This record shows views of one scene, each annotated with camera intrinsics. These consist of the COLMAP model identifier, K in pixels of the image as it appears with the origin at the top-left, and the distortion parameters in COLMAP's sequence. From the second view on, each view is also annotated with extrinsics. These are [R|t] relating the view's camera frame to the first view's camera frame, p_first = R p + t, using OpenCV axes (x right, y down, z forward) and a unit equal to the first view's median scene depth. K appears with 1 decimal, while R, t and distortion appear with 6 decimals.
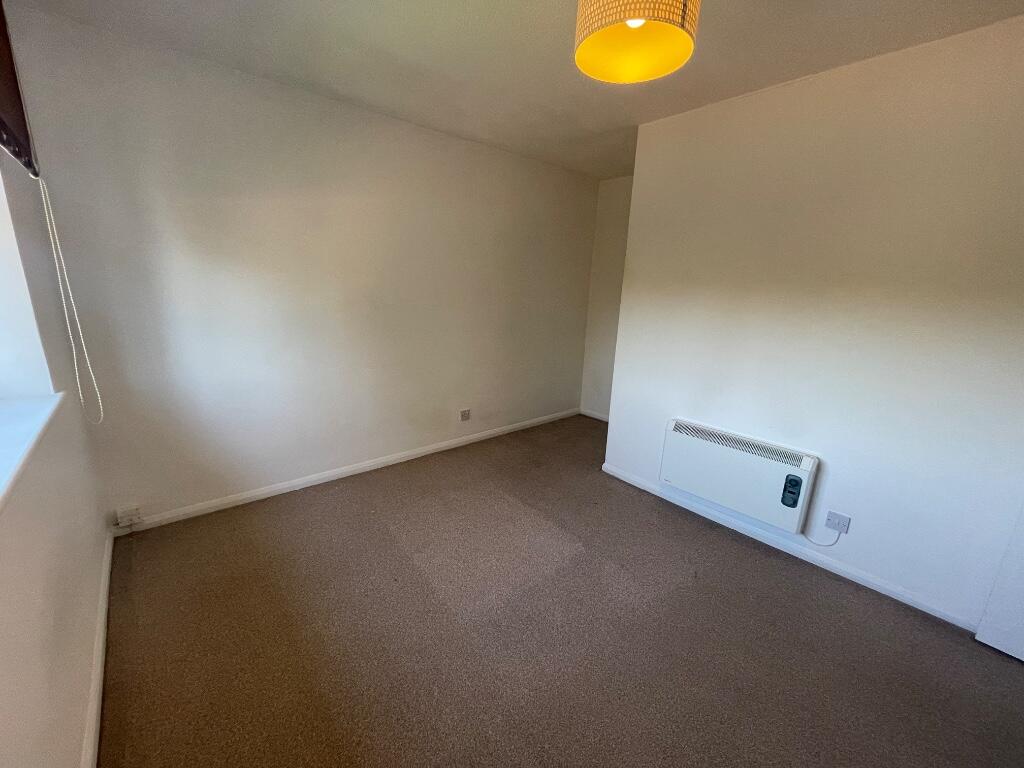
lens RADIAL K [[411.2, 0, 507.4], [0, 411.2, 384.7], [0, 0, 1]] dist [-0.002732, 0.000082]
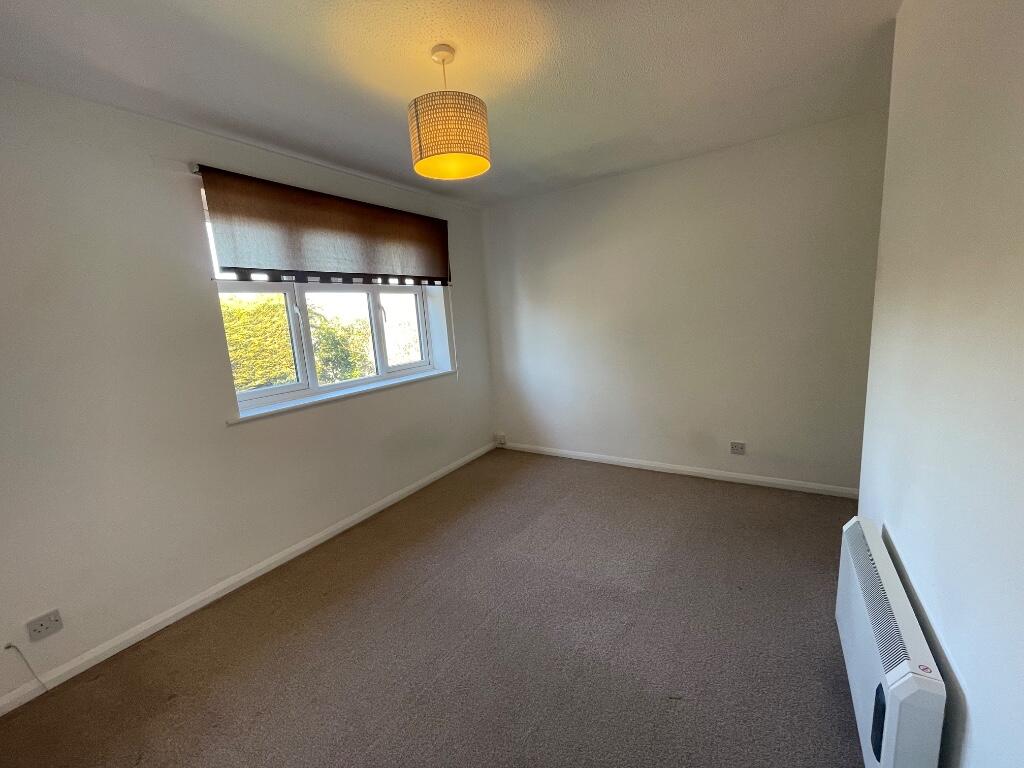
lens RADIAL K [[411.2, 0, 507.4], [0, 411.2, 384.7], [0, 0, 1]] dist [-0.002732, 0.000082]
pose [[0.269192, 0.099947, -0.957886, 0.712824], [-0.153350, 0.986359, 0.059822, -0.043954], [0.950799, 0.130789, 0.280847, 0.330569]]
